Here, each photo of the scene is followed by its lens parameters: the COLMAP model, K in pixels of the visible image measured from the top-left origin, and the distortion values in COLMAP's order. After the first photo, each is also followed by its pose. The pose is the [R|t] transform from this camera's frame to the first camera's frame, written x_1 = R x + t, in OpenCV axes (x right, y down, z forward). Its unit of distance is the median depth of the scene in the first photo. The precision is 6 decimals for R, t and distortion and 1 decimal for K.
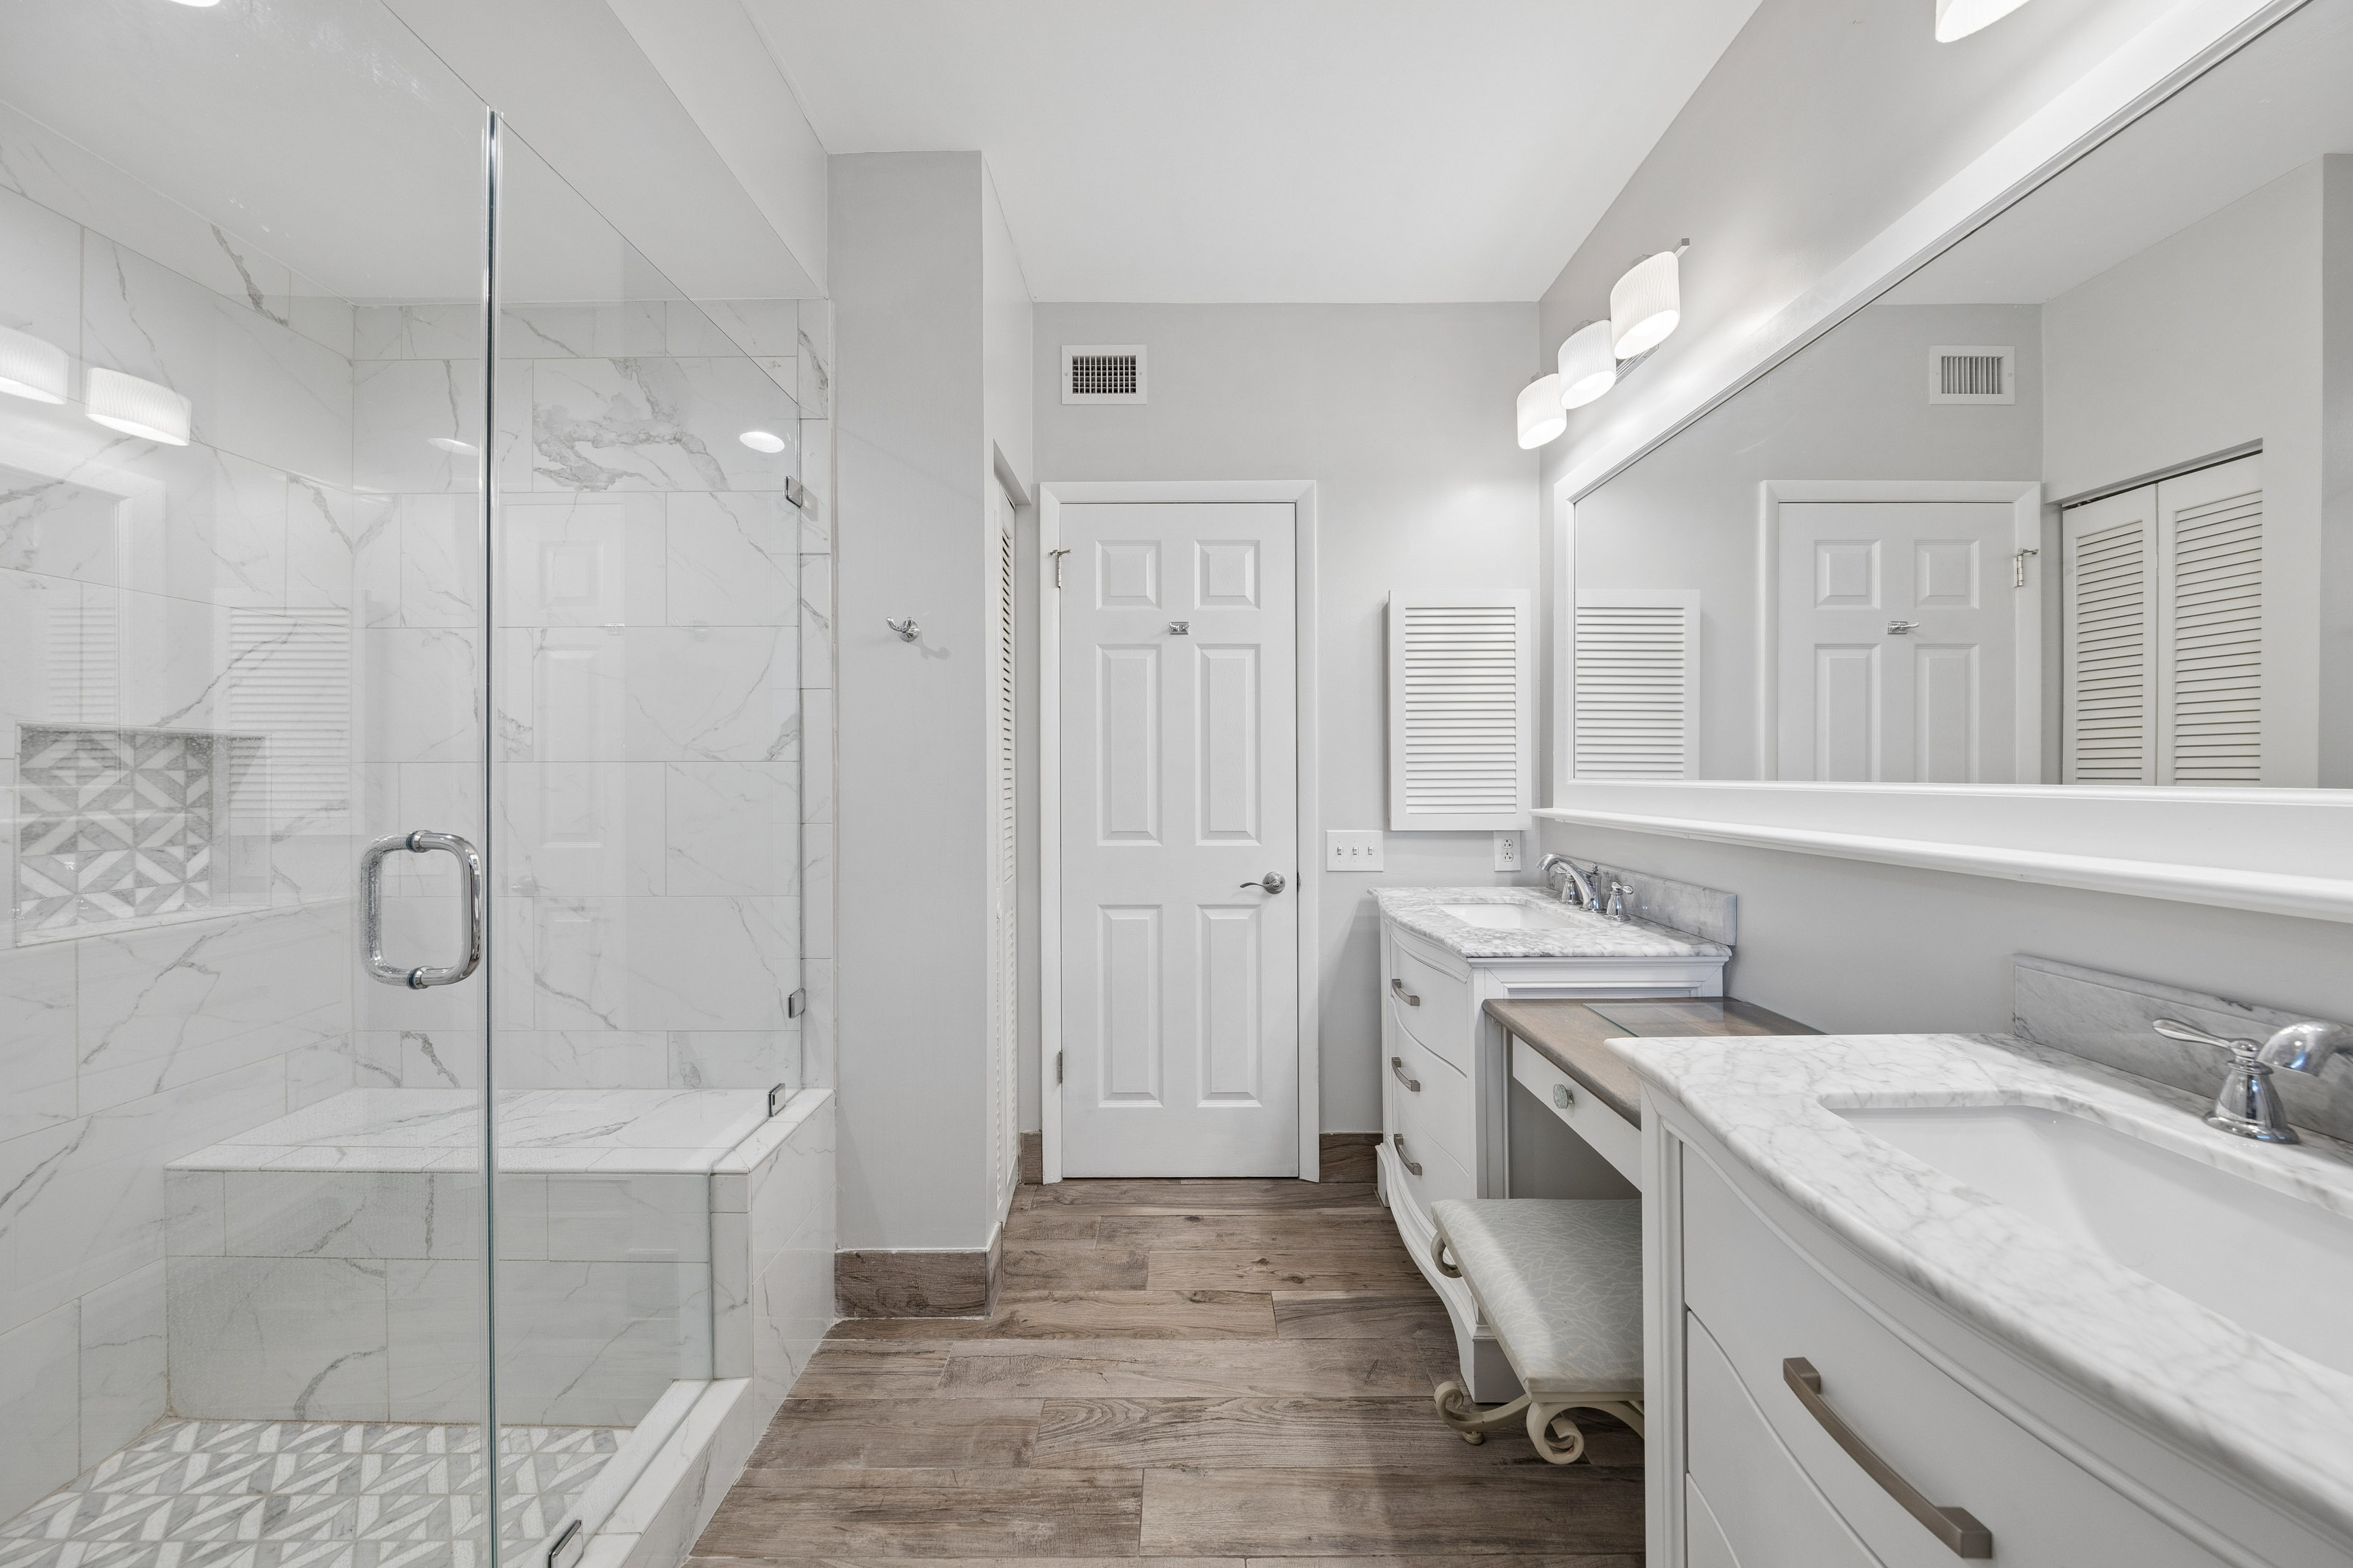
lens RADIAL K [[749.5, 0, 1176.0], [0, 749.5, 774.5], [0, 0, 1]] dist [-0.000027, -0.000014]
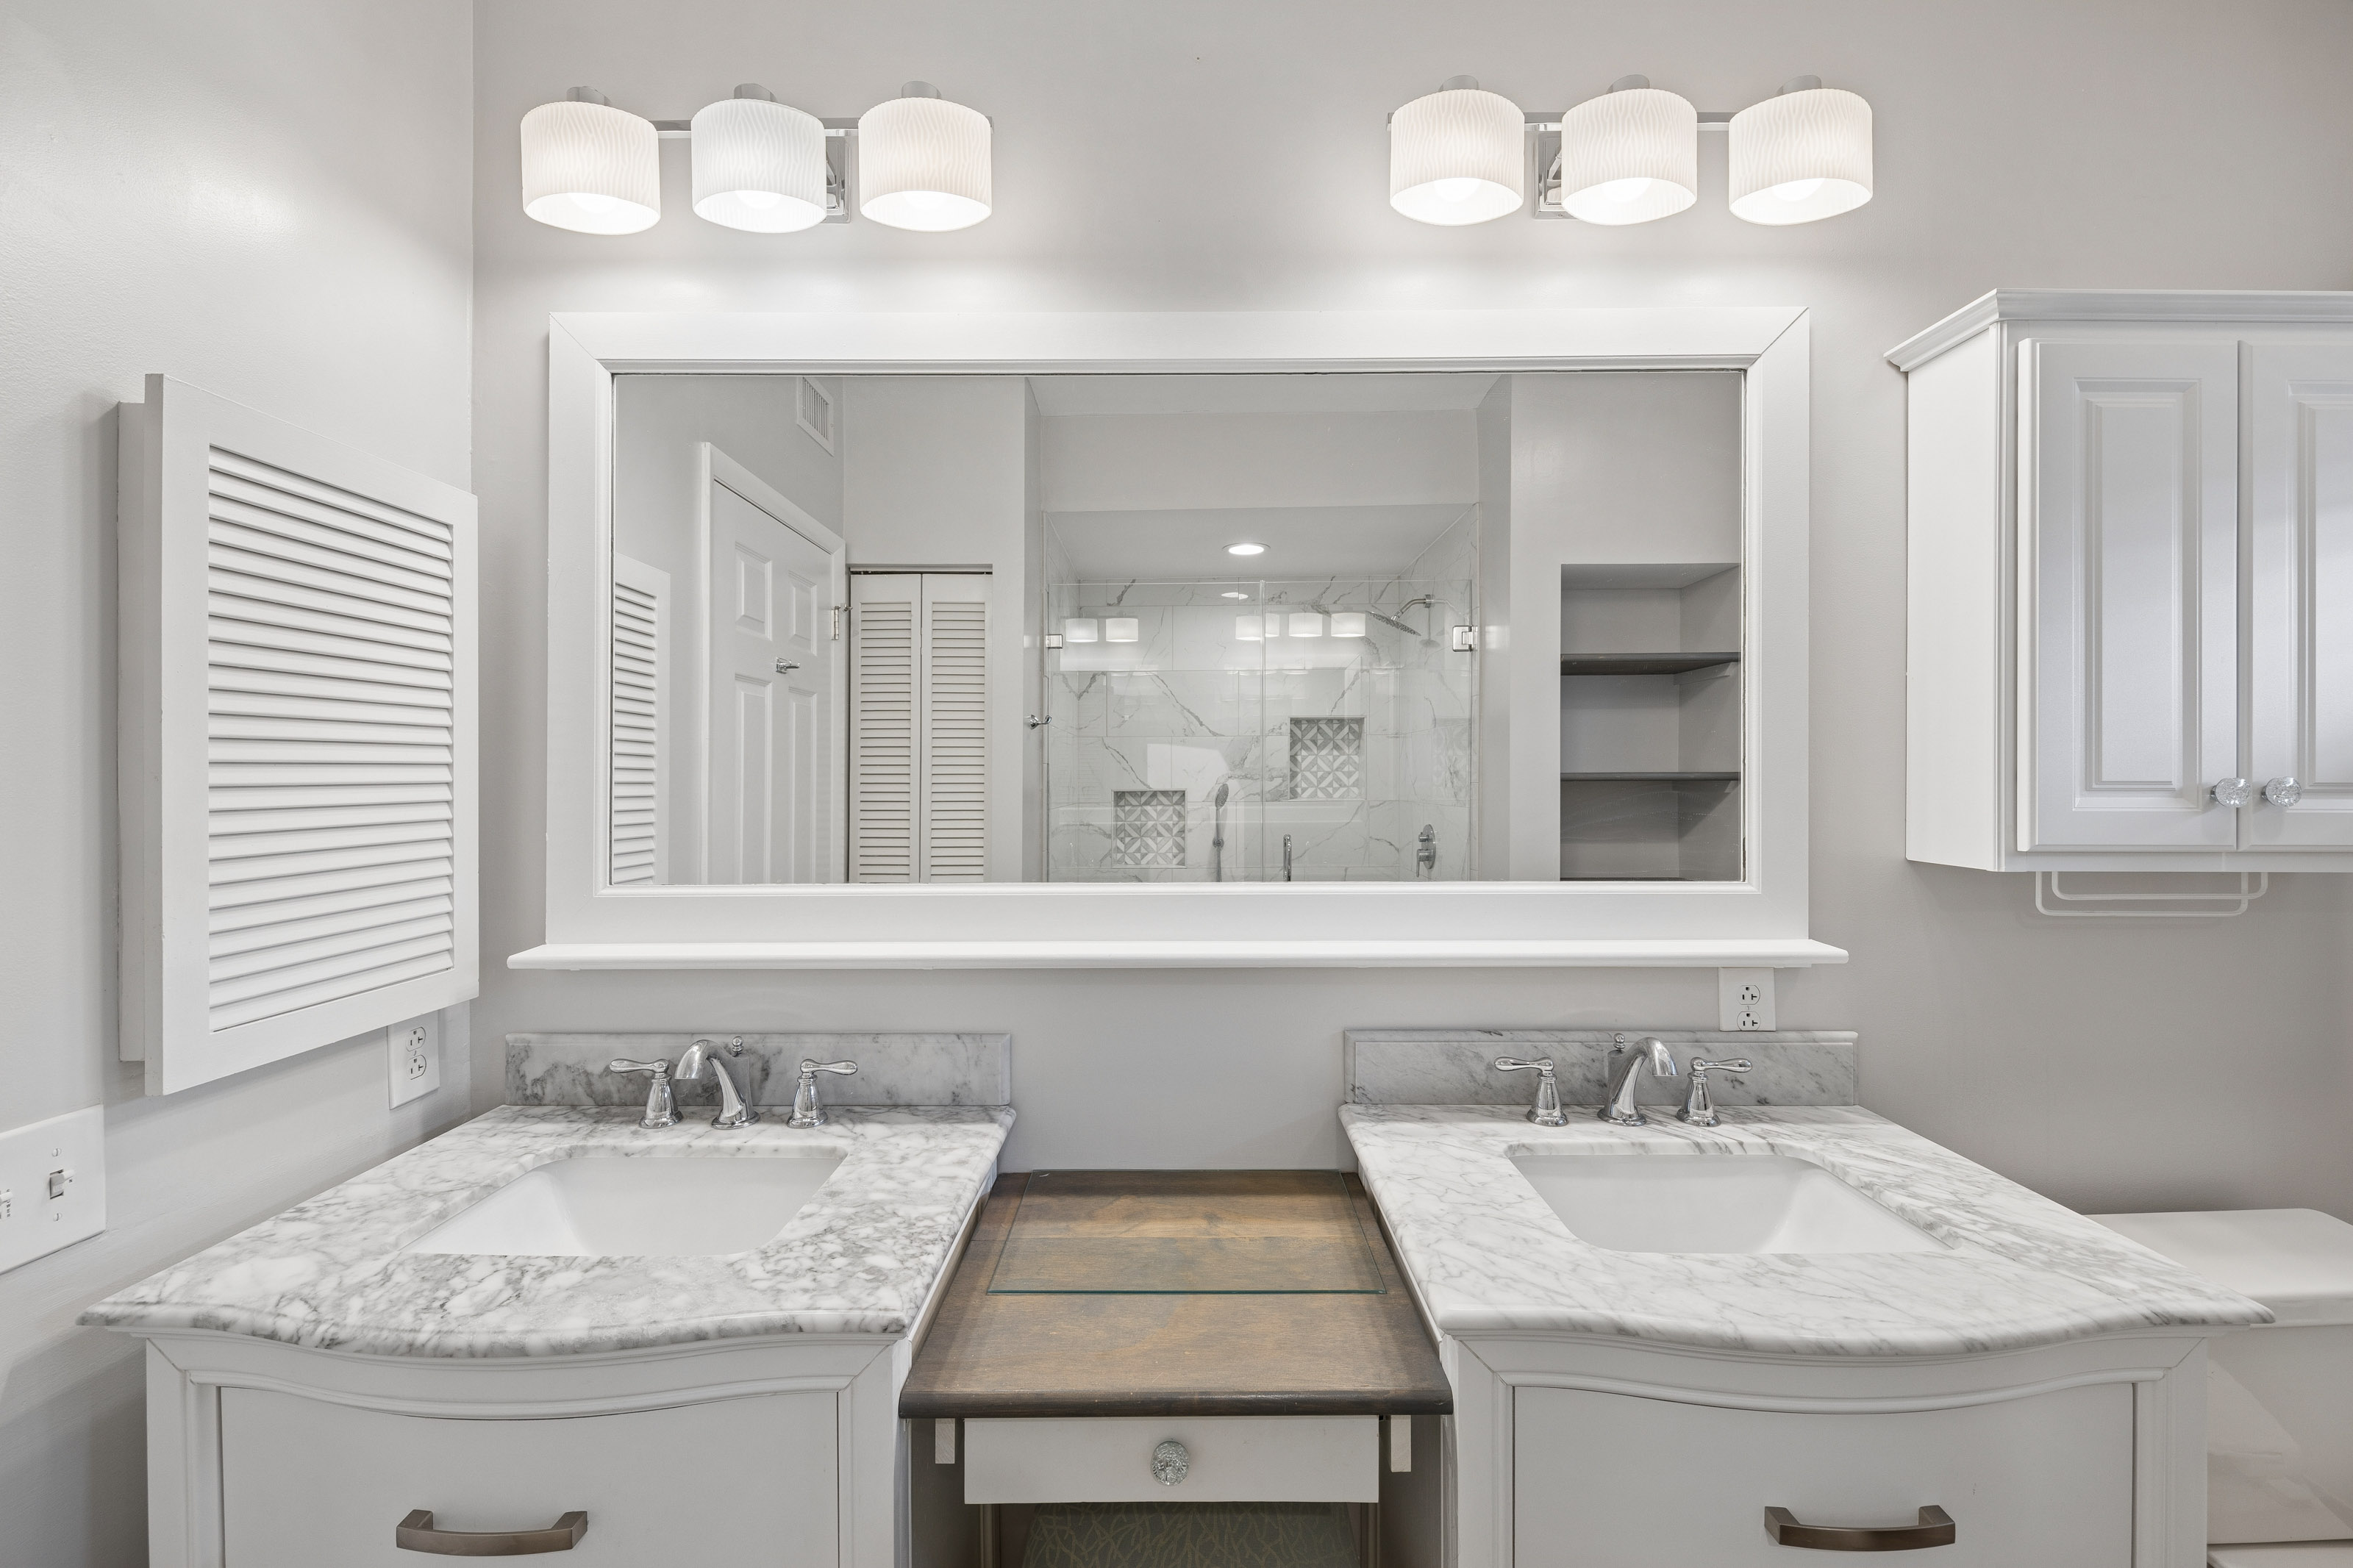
lens RADIAL K [[941.4, 0, 1178.9], [0, 941.4, 771.0], [0, 0, 1]] dist [0.002801, -0.000025]
pose [[-0.000707, 0.008254, 0.999966, -0.144433], [0.007825, 0.999935, -0.008248, -0.068670], [-0.999969, 0.007819, -0.000772, 0.603394]]
